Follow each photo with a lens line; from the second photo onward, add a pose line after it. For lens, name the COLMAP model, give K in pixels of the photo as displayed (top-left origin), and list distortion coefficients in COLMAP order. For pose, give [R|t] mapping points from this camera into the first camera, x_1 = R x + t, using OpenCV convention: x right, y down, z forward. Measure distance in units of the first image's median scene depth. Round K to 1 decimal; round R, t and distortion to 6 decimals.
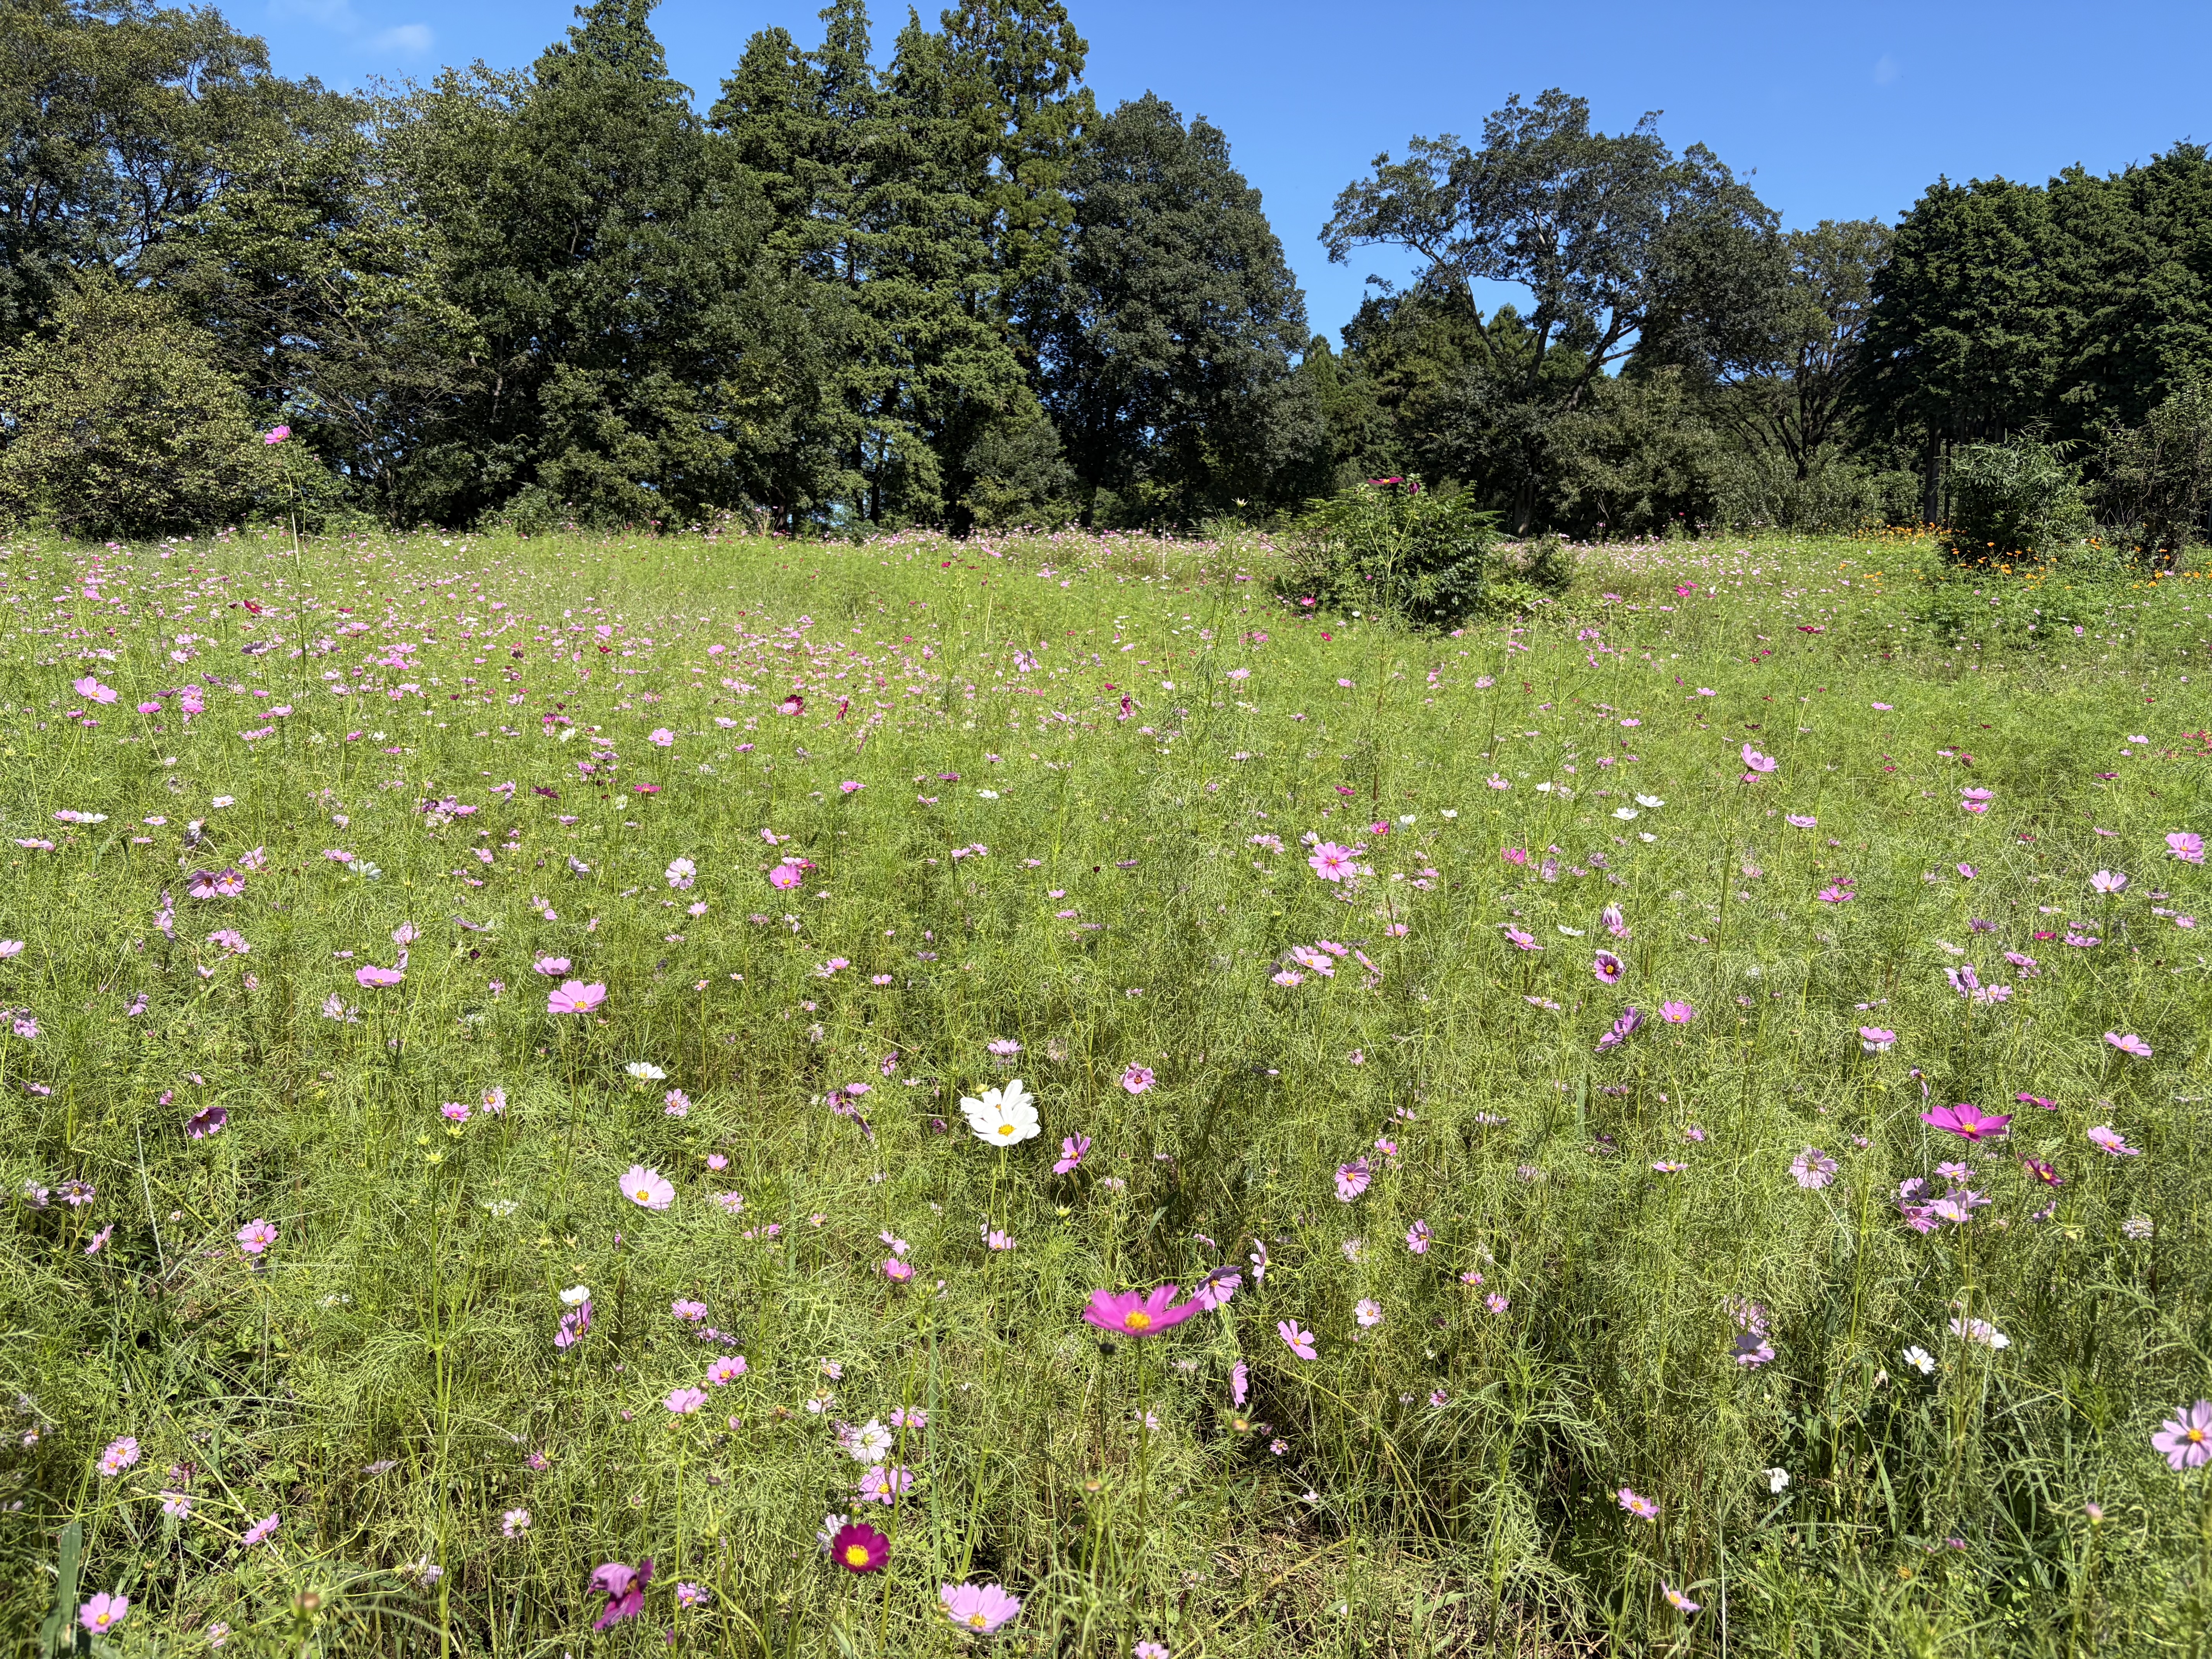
lens RADIAL K [[1696.0, 0, 1112.1], [0, 1696.0, 822.8], [0, 0, 1]] dist [-0.005637, -0.003903]
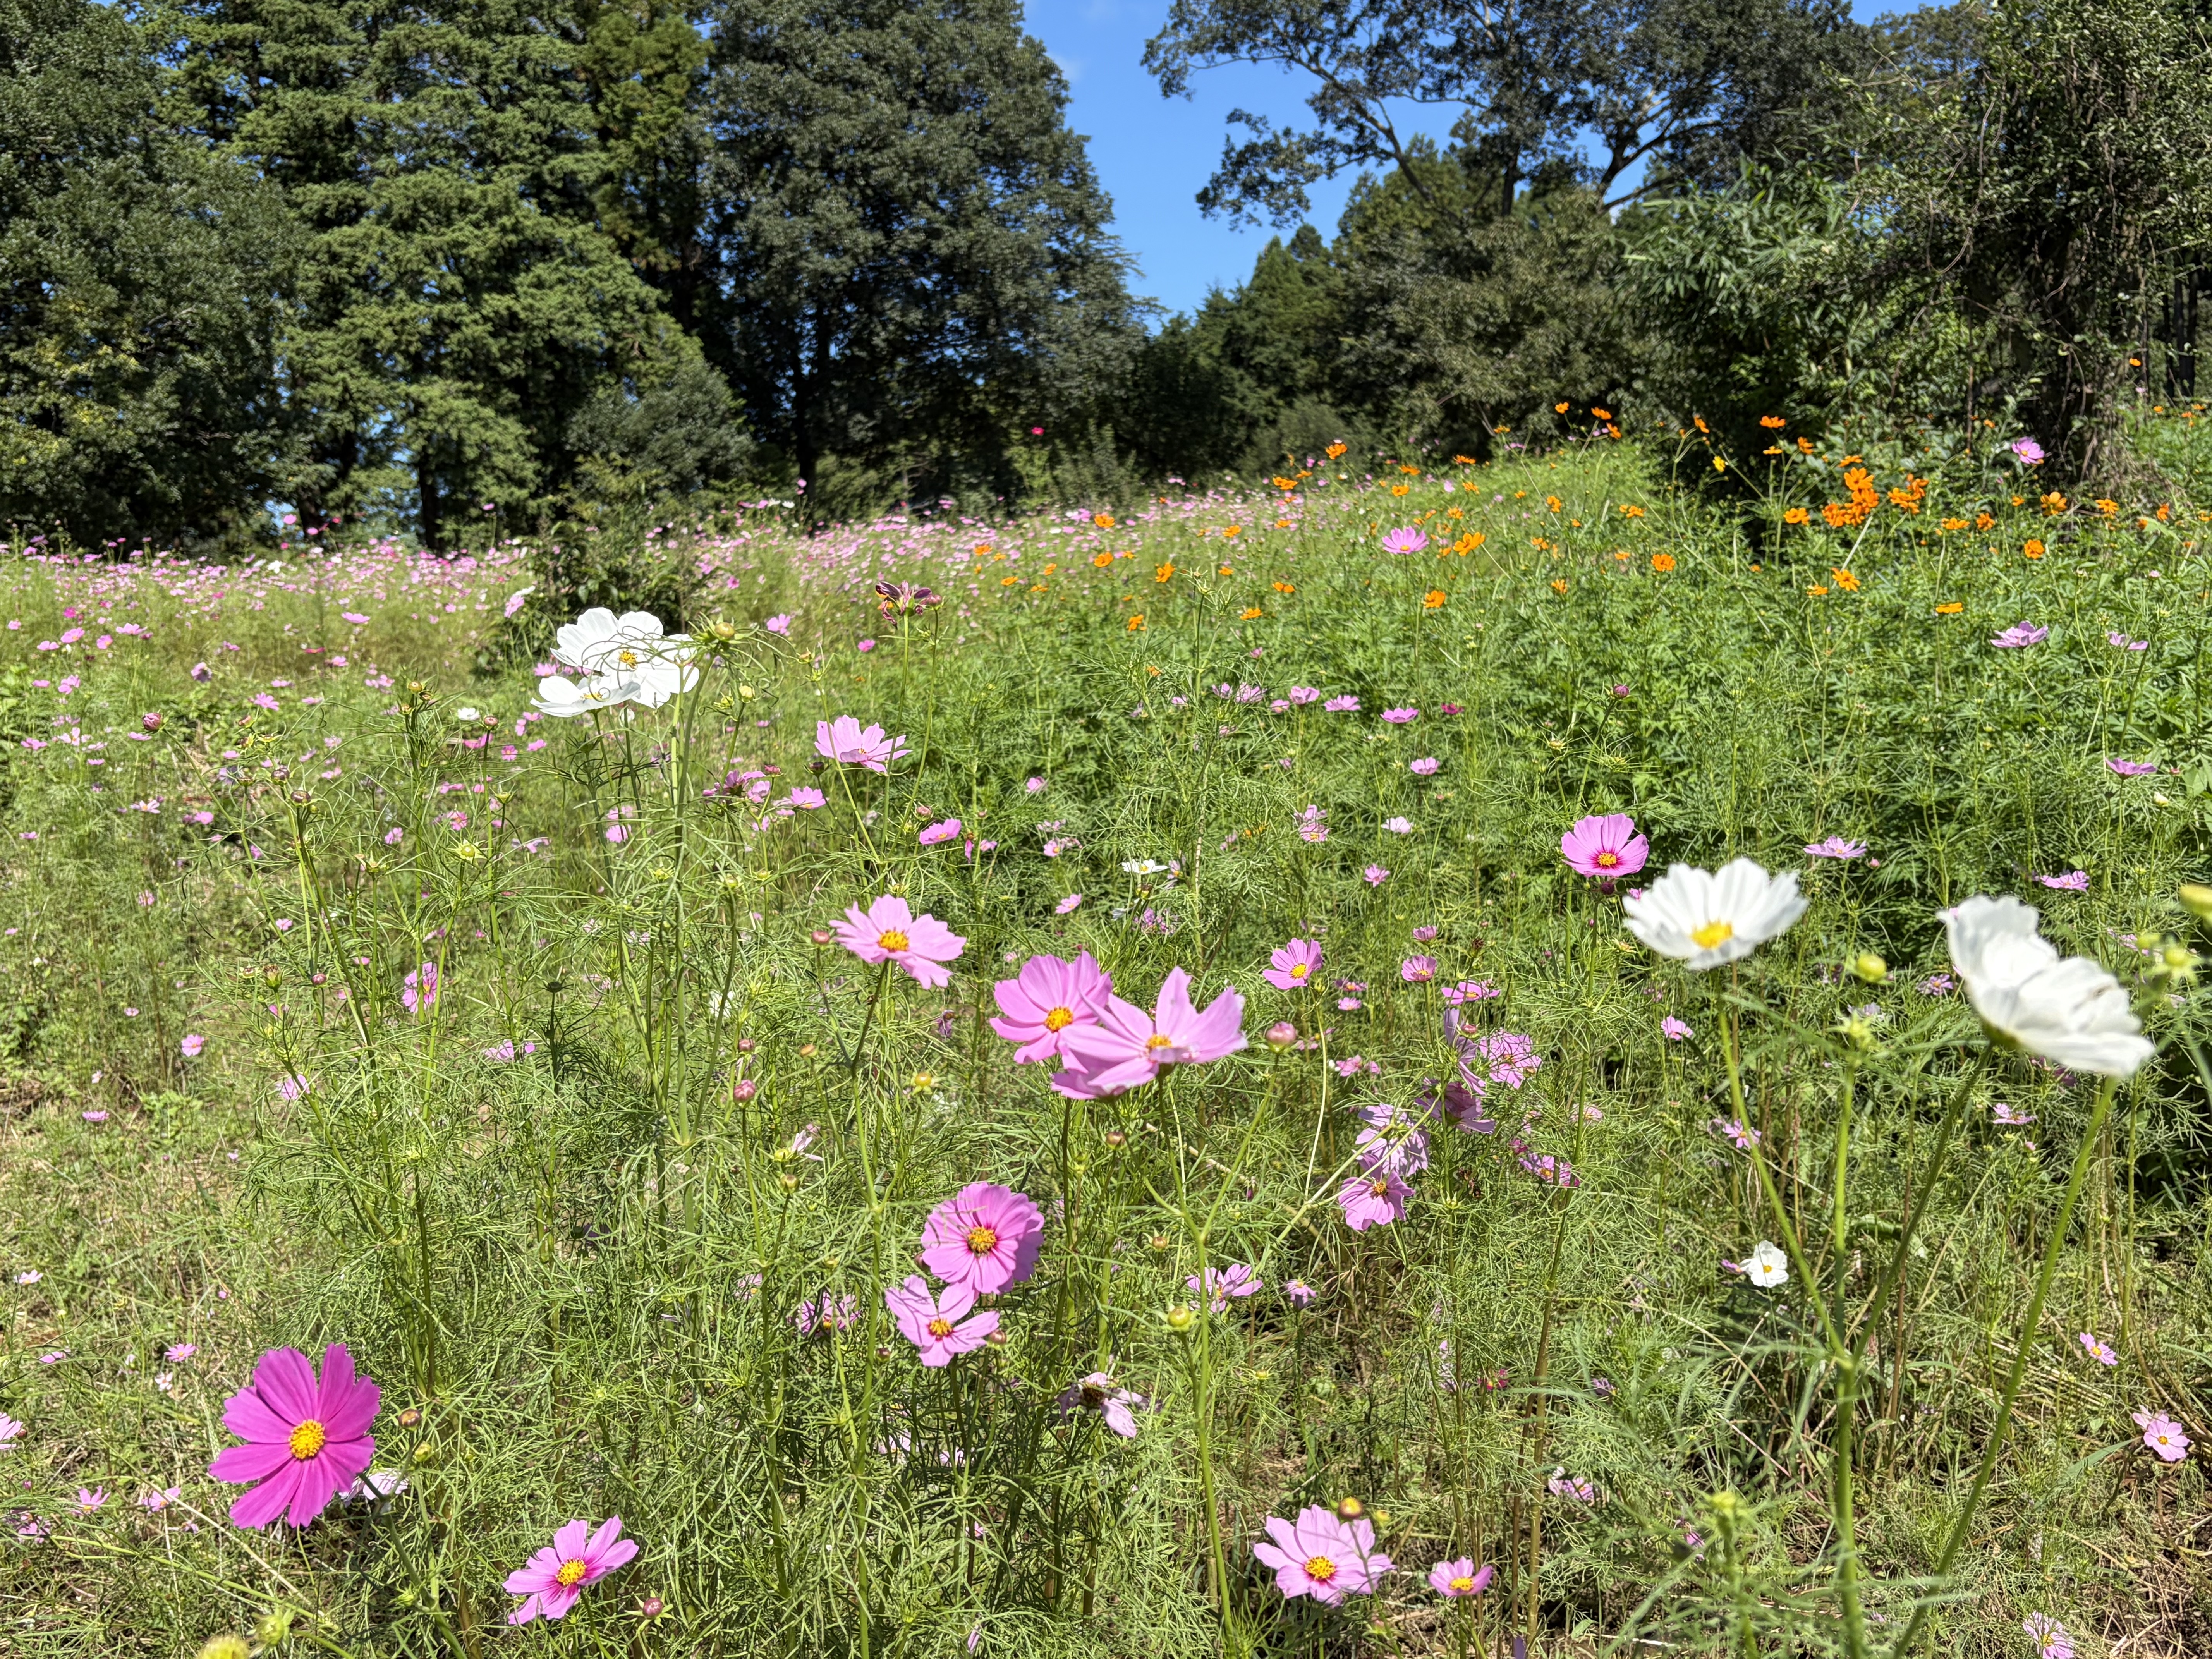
lens RADIAL K [[2047.1, 0, 1098.4], [0, 2047.1, 842.0], [0, 0, 1]] dist [-0.012601, 0.000000]
pose [[0.994891, -0.064539, -0.077637, 0.173960], [0.063939, 0.997902, -0.010193, -0.034256], [0.078132, 0.005177, 0.996930, 0.226175]]
